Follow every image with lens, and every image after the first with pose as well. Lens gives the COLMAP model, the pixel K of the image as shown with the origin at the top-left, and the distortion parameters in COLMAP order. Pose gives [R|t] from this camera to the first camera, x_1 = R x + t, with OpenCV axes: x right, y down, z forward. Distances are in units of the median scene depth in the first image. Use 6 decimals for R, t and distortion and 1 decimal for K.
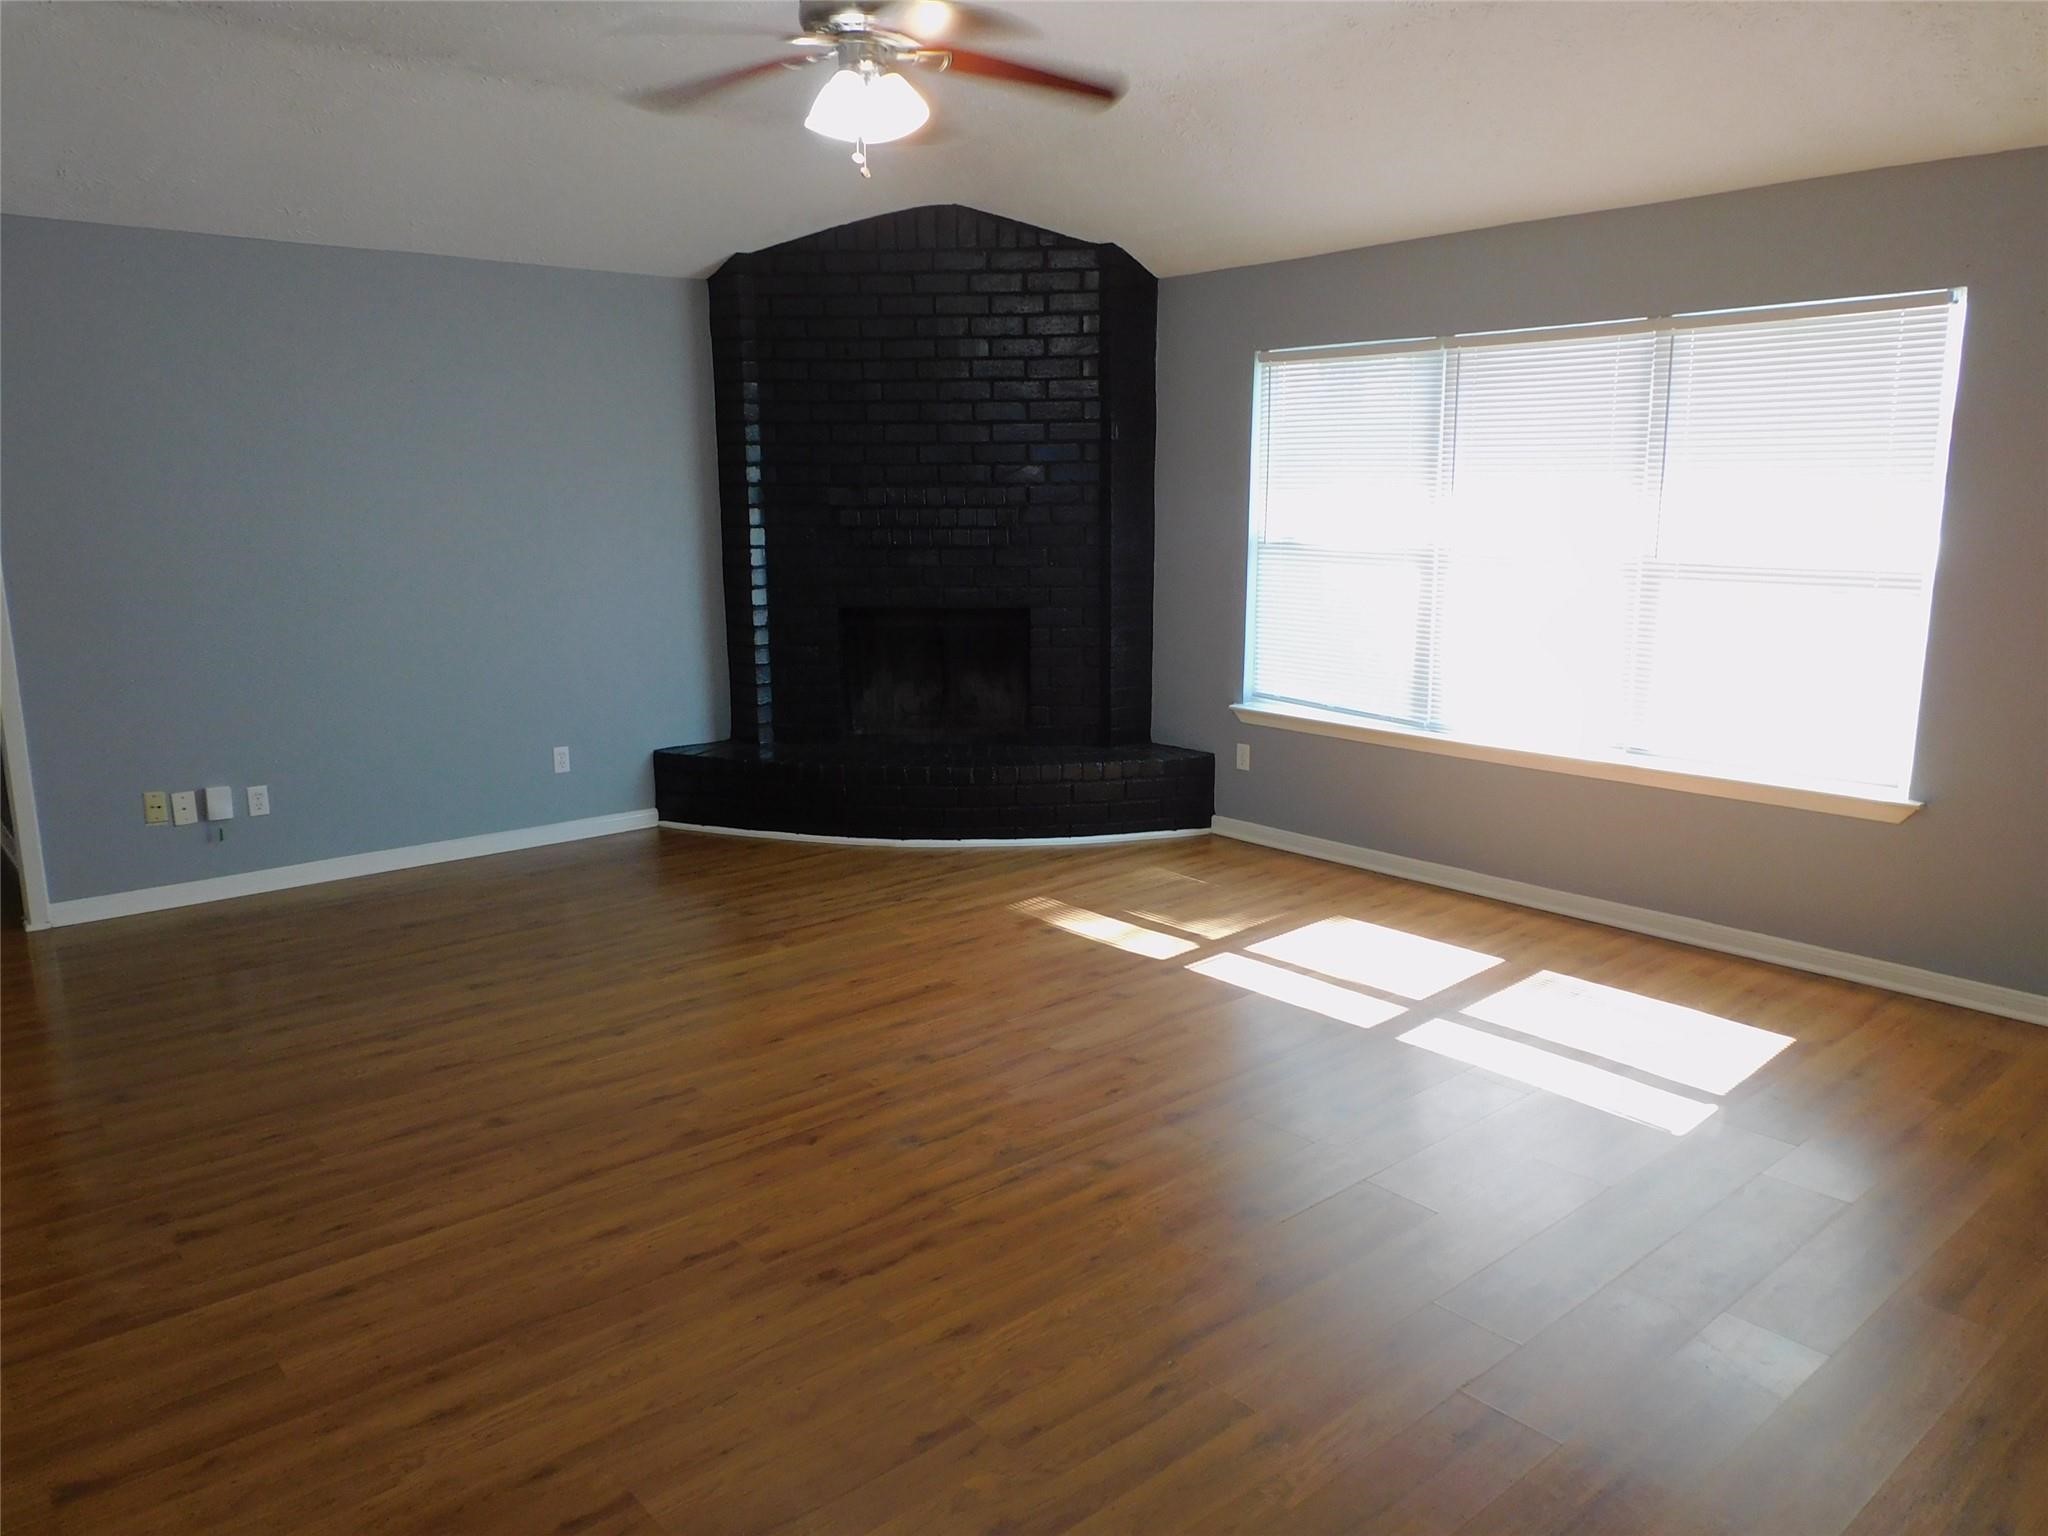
lens RADIAL K [[1479.4, 0, 1033.8], [0, 1479.4, 772.9], [0, 0, 1]] dist [-0.002556, -0.002988]
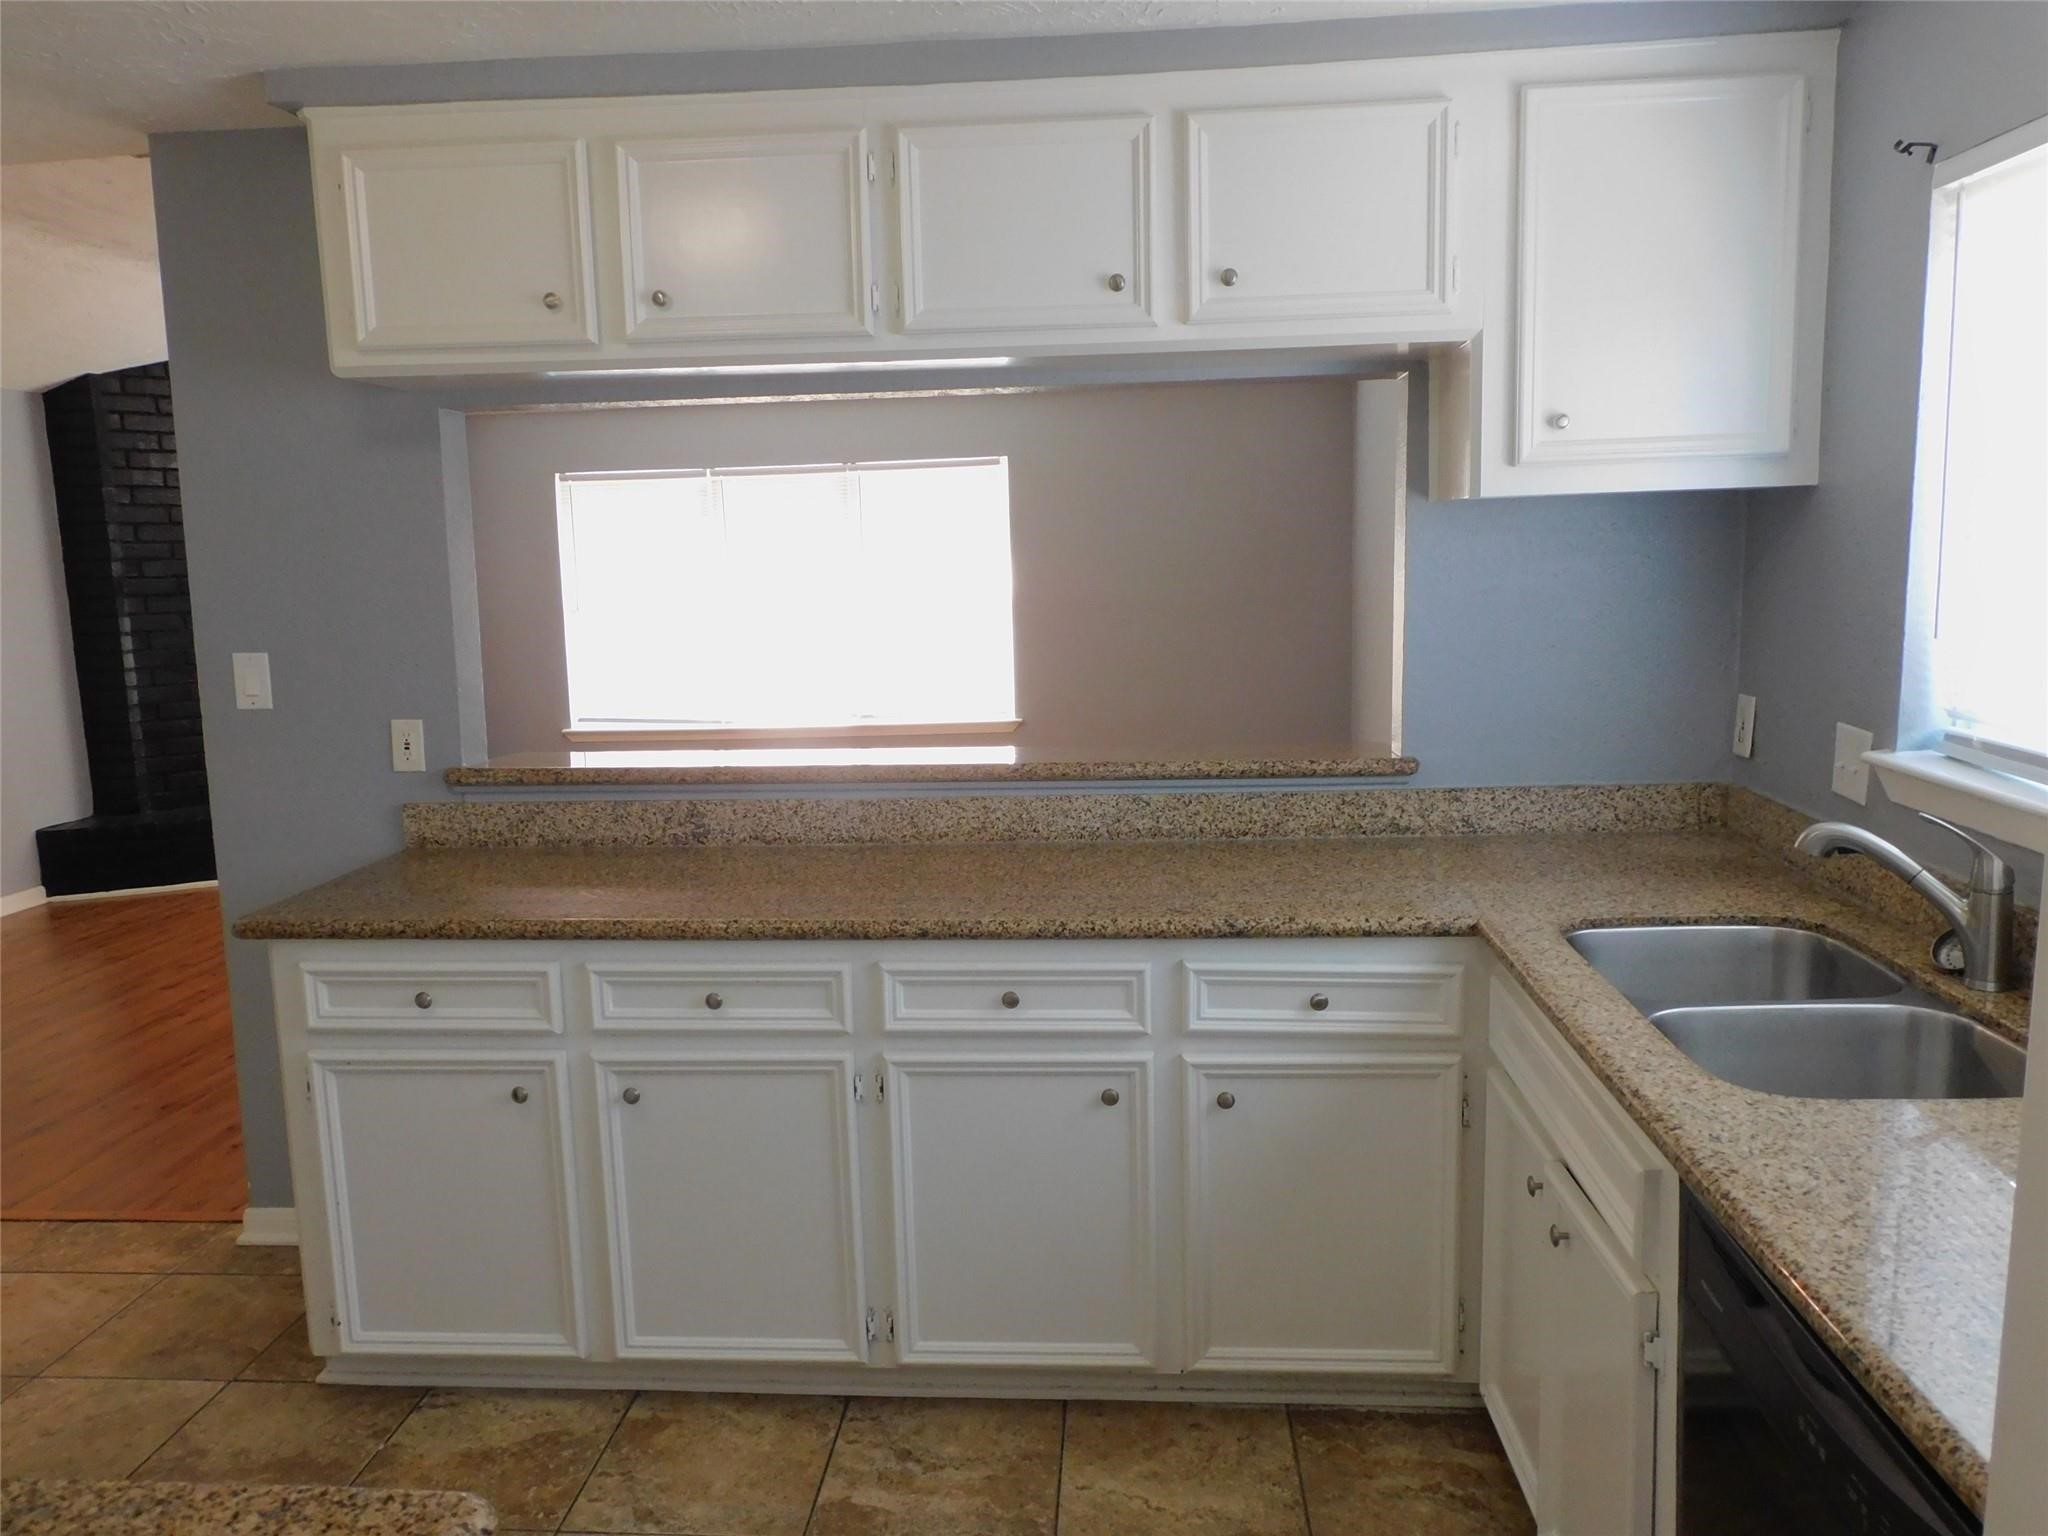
lens RADIAL K [[1479.4, 0, 1033.8], [0, 1479.4, 772.9], [0, 0, 1]] dist [-0.002556, -0.002988]
pose [[0.682943, -0.113163, 0.721653, -0.525792], [0.172750, 0.984924, -0.009037, 0.076282], [-0.709751, 0.130838, 0.692196, -0.231271]]
